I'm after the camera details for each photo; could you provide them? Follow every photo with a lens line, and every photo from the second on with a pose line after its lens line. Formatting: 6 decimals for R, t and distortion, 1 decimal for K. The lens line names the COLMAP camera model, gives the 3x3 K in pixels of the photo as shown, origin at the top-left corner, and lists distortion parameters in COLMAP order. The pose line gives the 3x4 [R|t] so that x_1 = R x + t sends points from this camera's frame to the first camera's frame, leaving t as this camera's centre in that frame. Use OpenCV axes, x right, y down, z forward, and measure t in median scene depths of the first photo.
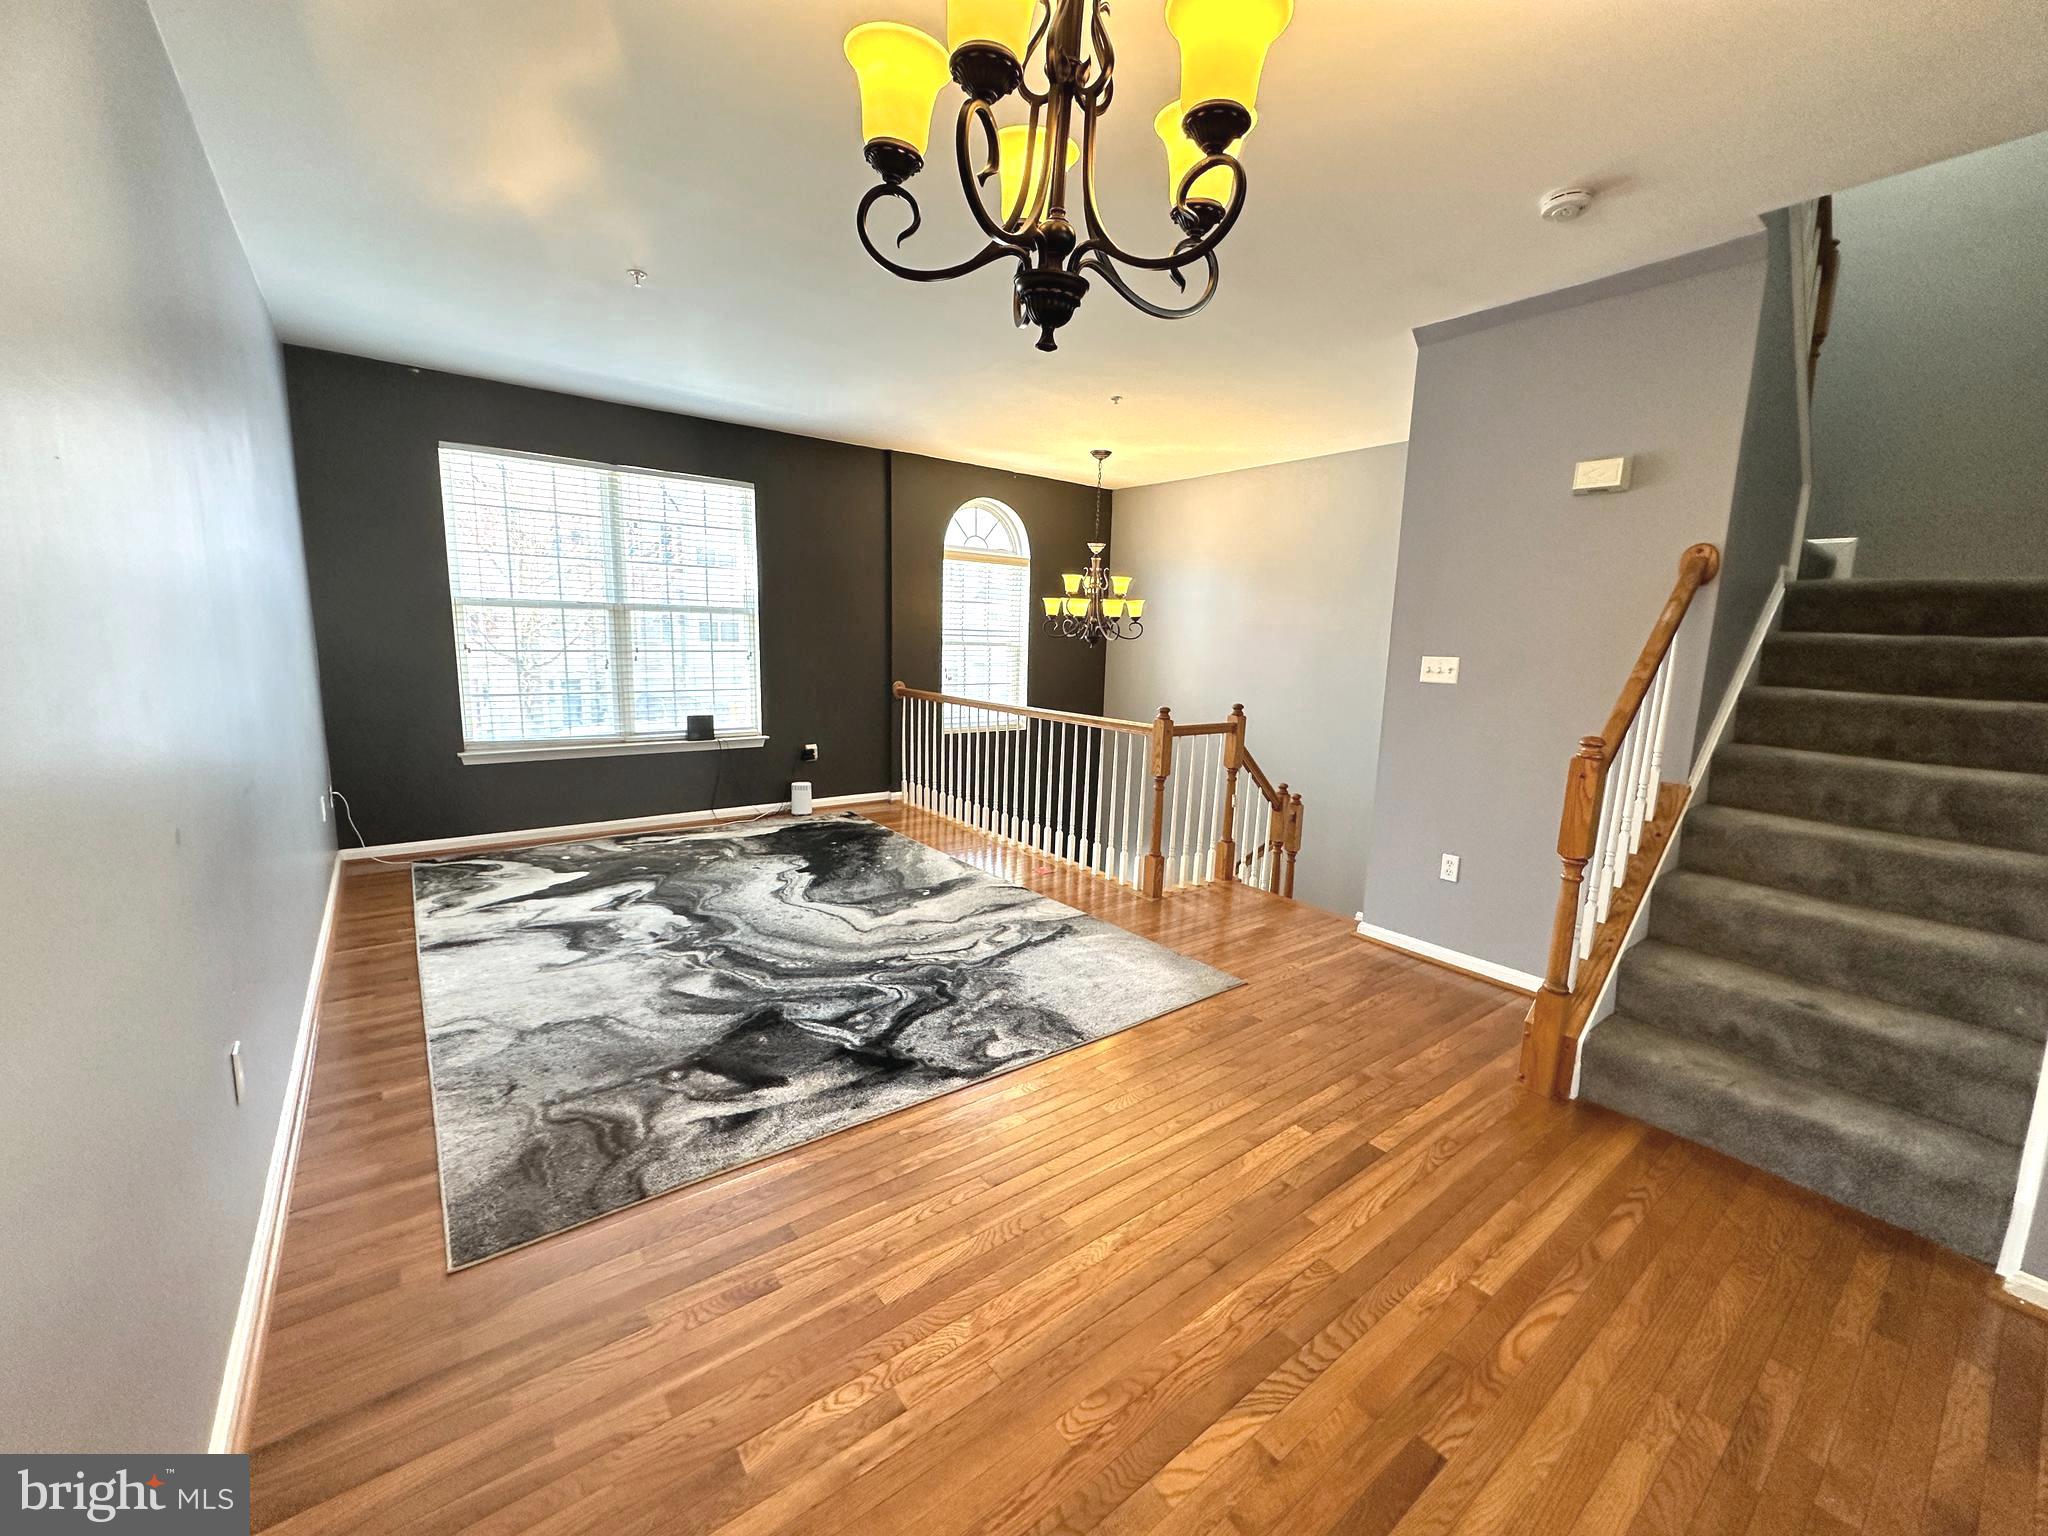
lens RADIAL K [[821.2, 0, 1024.0], [0, 821.2, 768.0], [0, 0, 1]] dist [-0.002870, -0.000328]
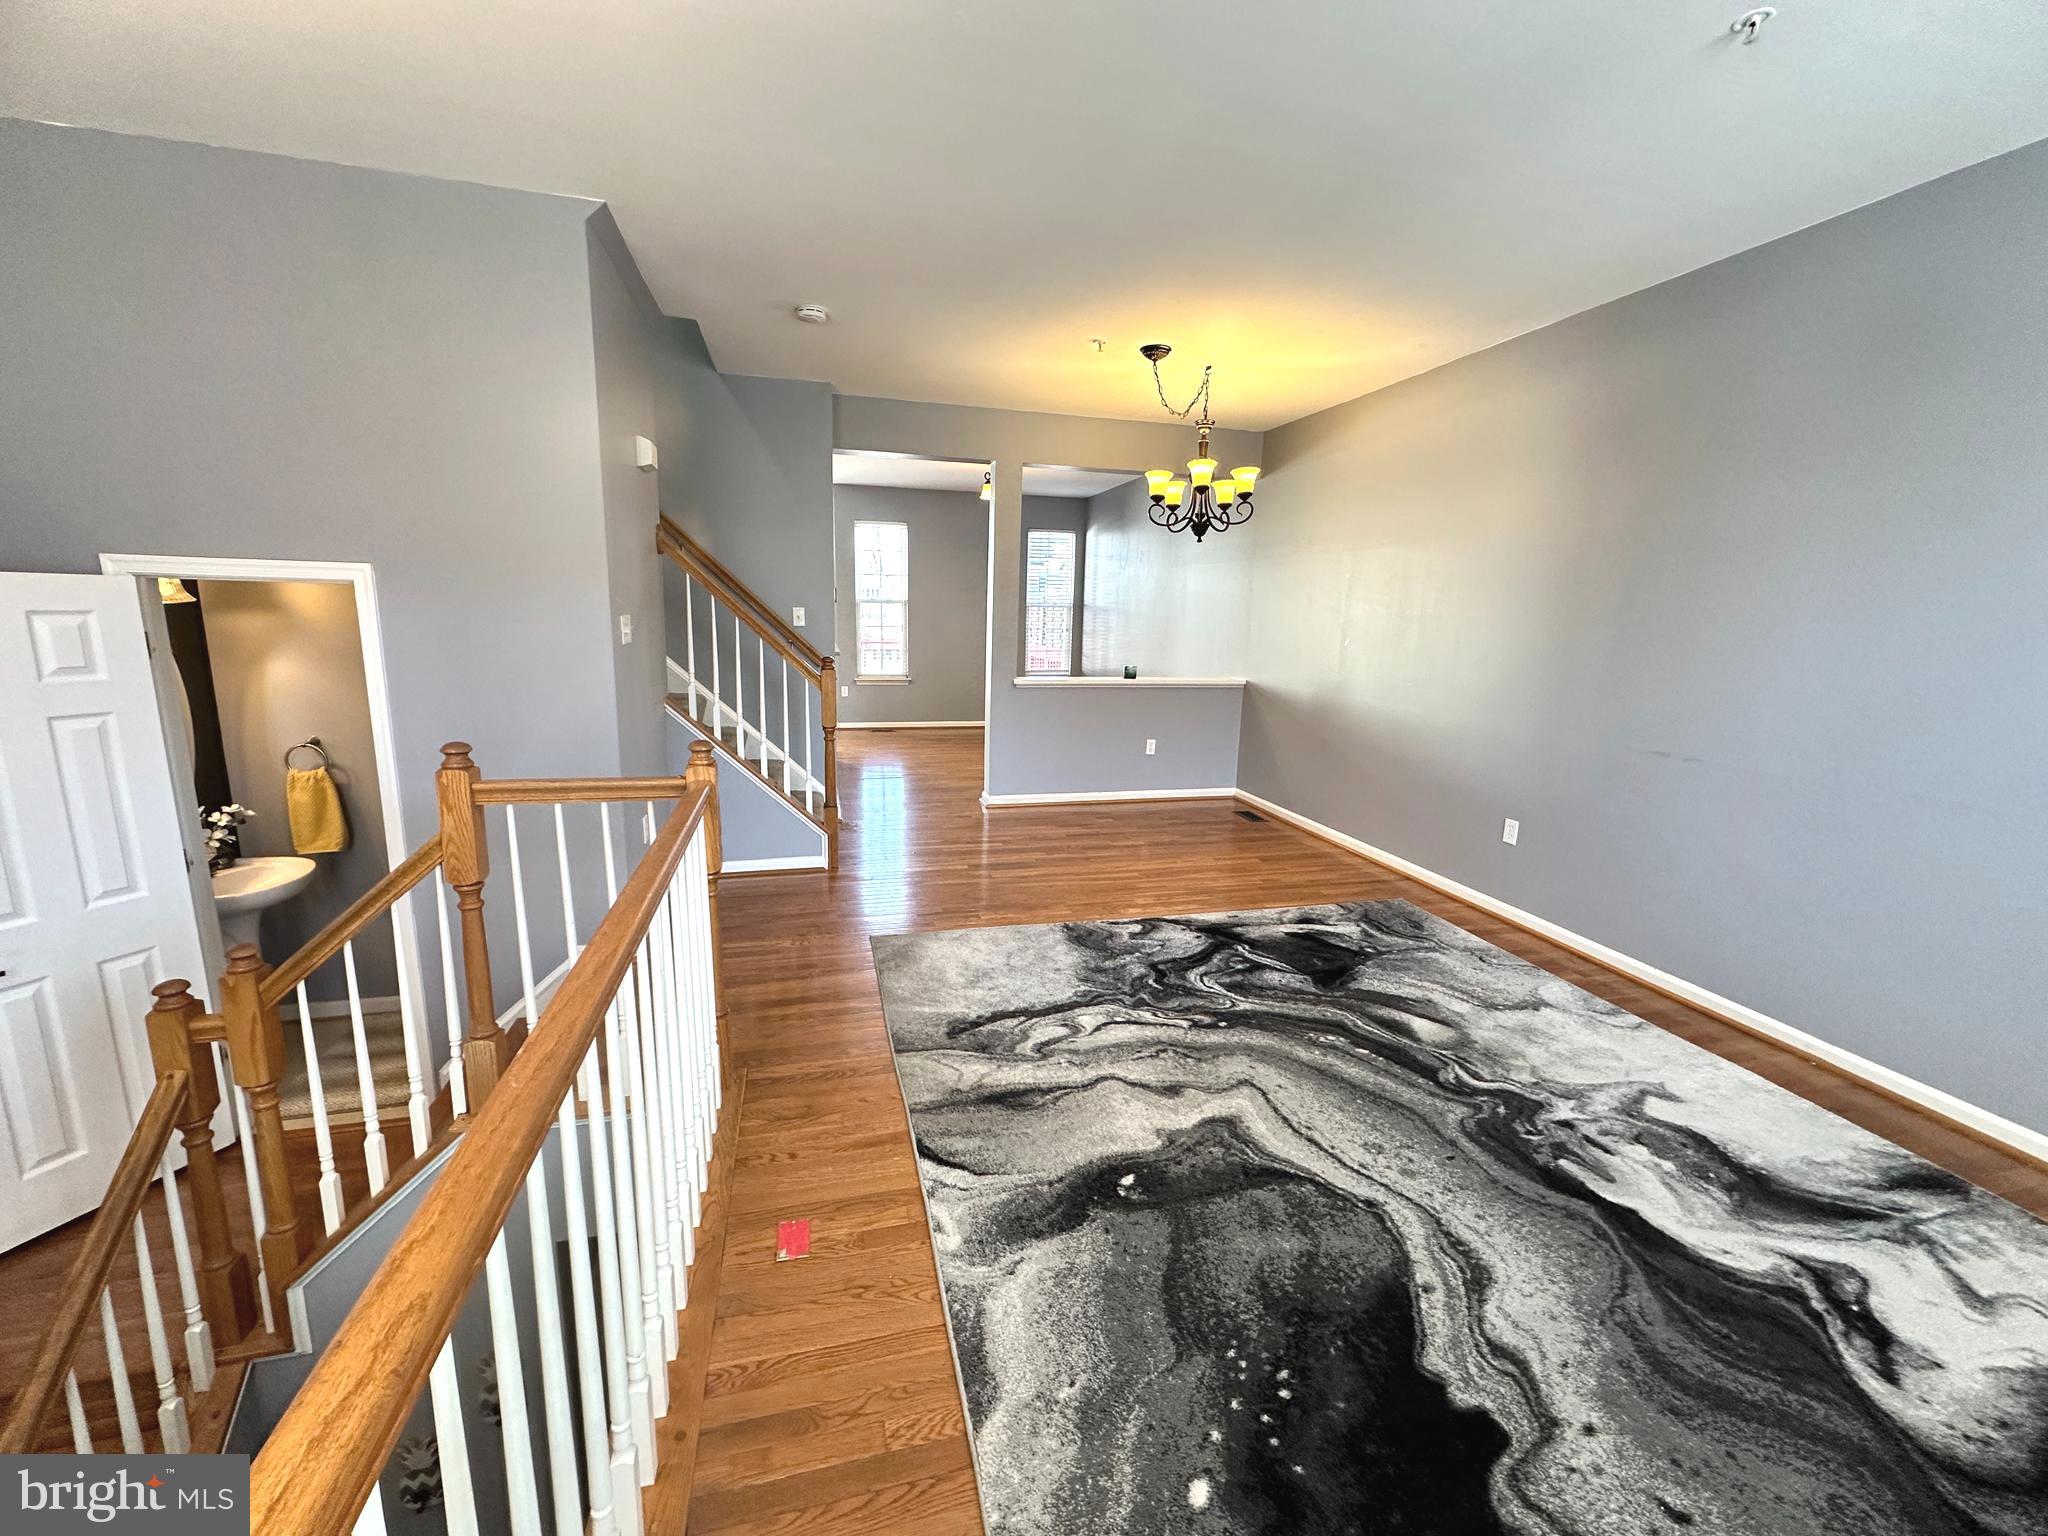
lens RADIAL K [[812.7, 0, 1024.0], [0, 812.7, 768.0], [0, 0, 1]] dist [-0.001434, 0.000032]
pose [[-0.919894, -0.128675, 0.370456, -0.261253], [0.008813, 0.937617, 0.347557, -0.294514], [-0.392068, 0.322981, -0.861375, 1.703183]]
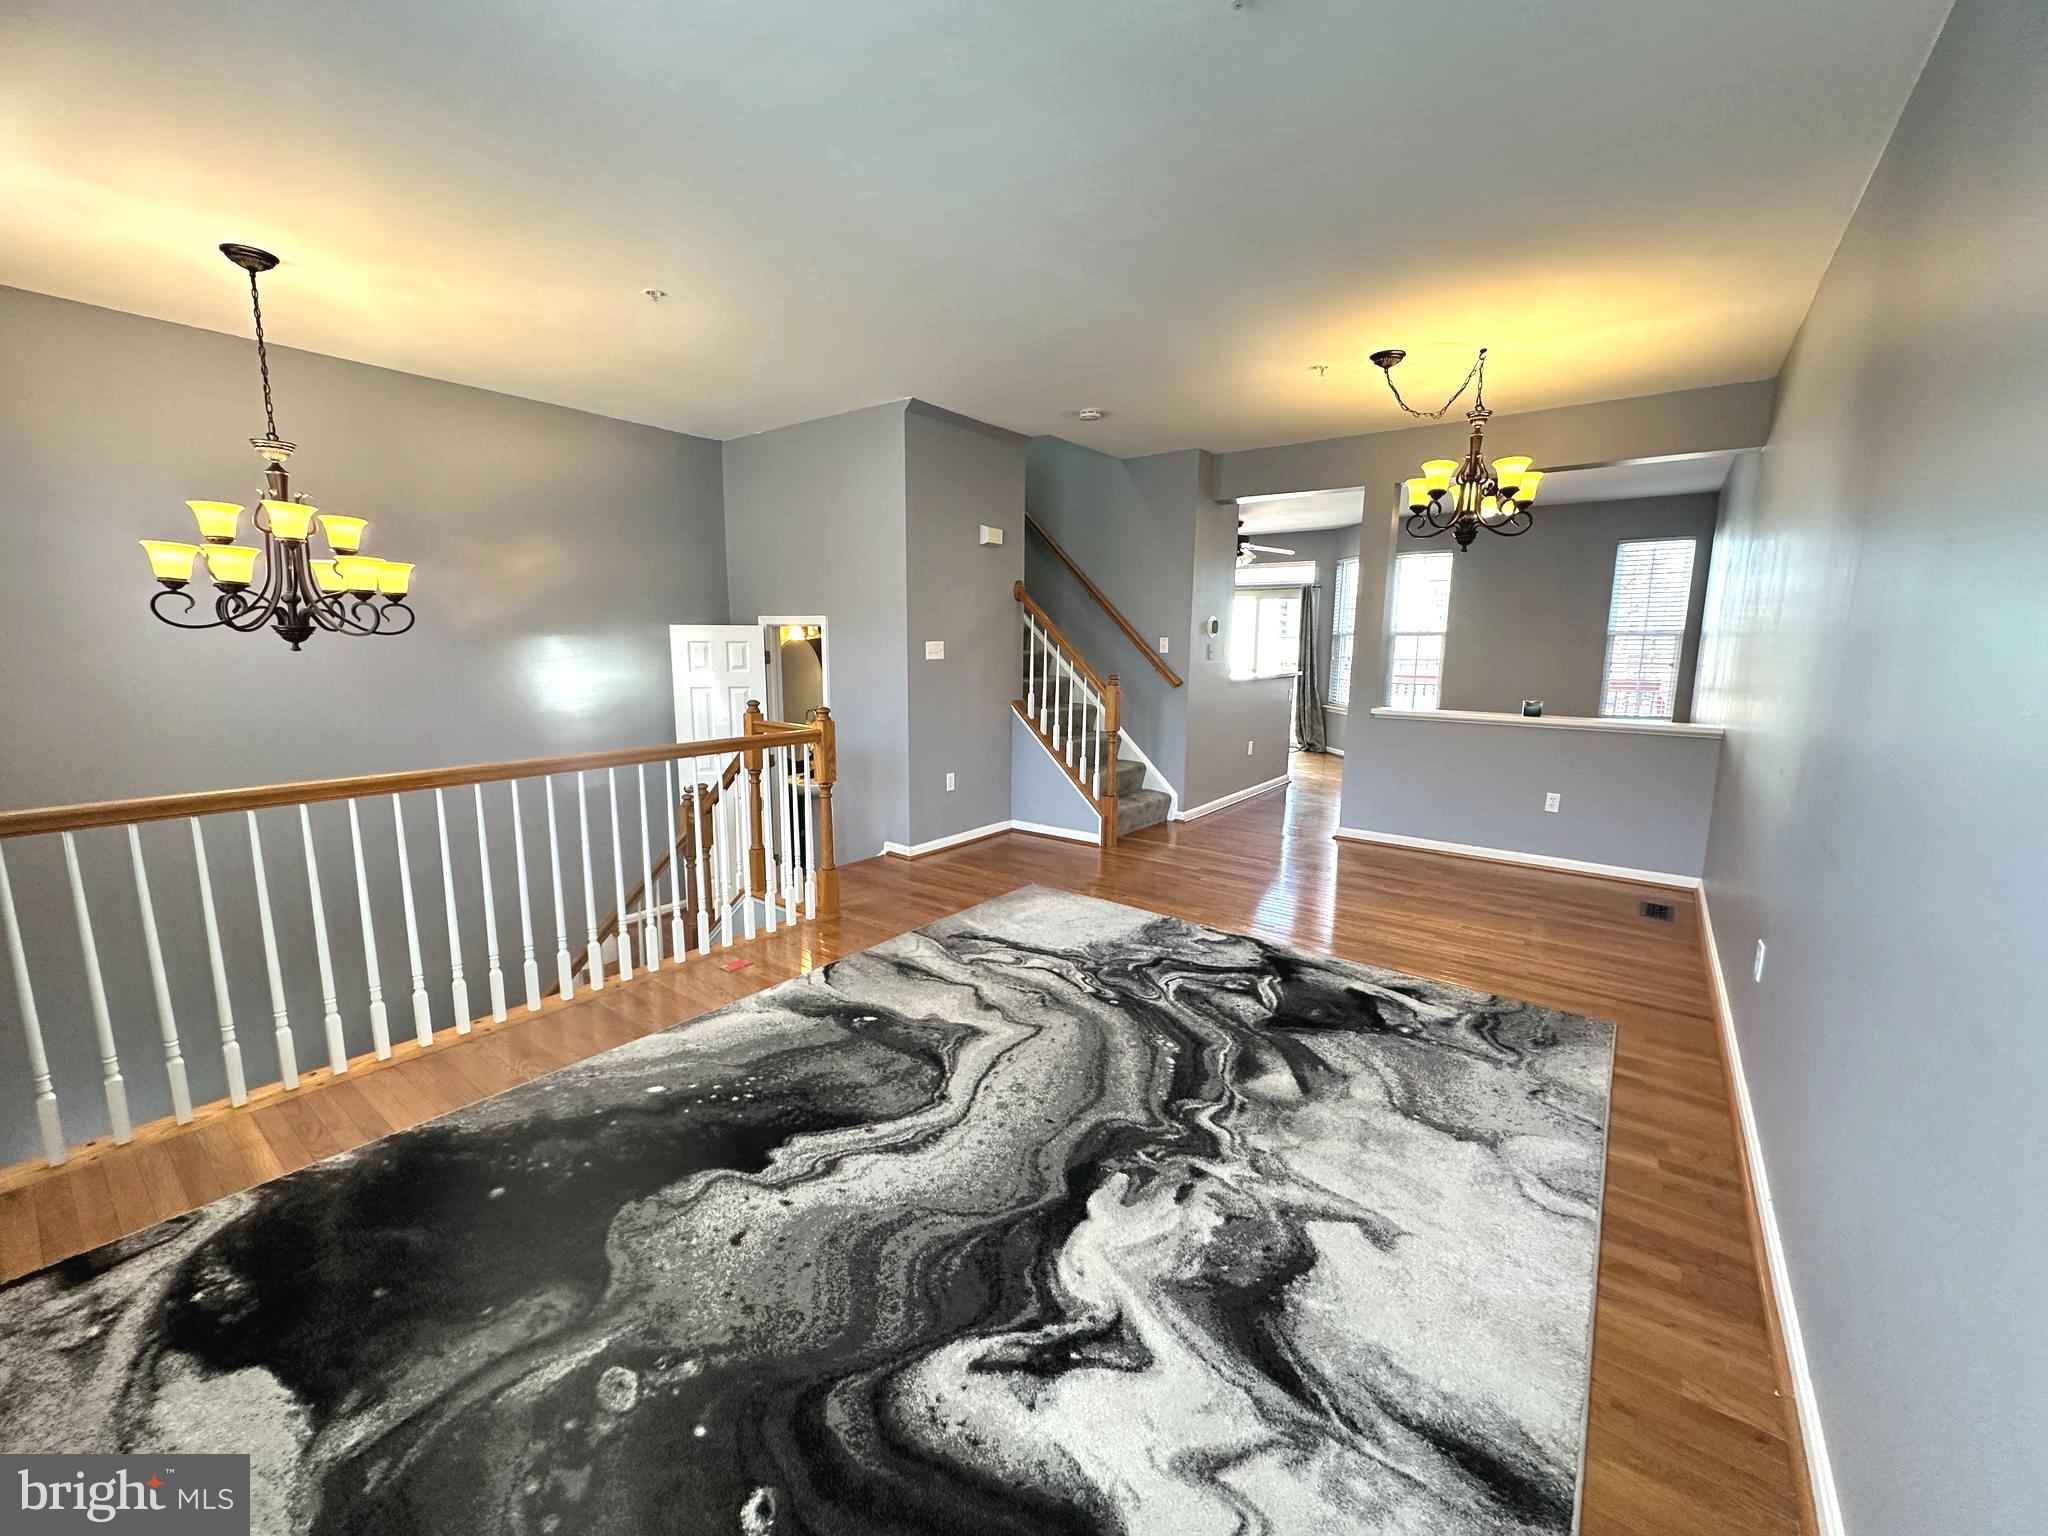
lens RADIAL K [[808.8, 0, 1026.3], [0, 808.8, 776.6], [0, 0, 1]] dist [-0.002917, -0.000129]
pose [[-0.264816, -0.197360, 0.943886, -0.945761], [0.138889, 0.960819, 0.239867, -0.232723], [-0.954244, 0.194616, -0.227029, 1.247724]]
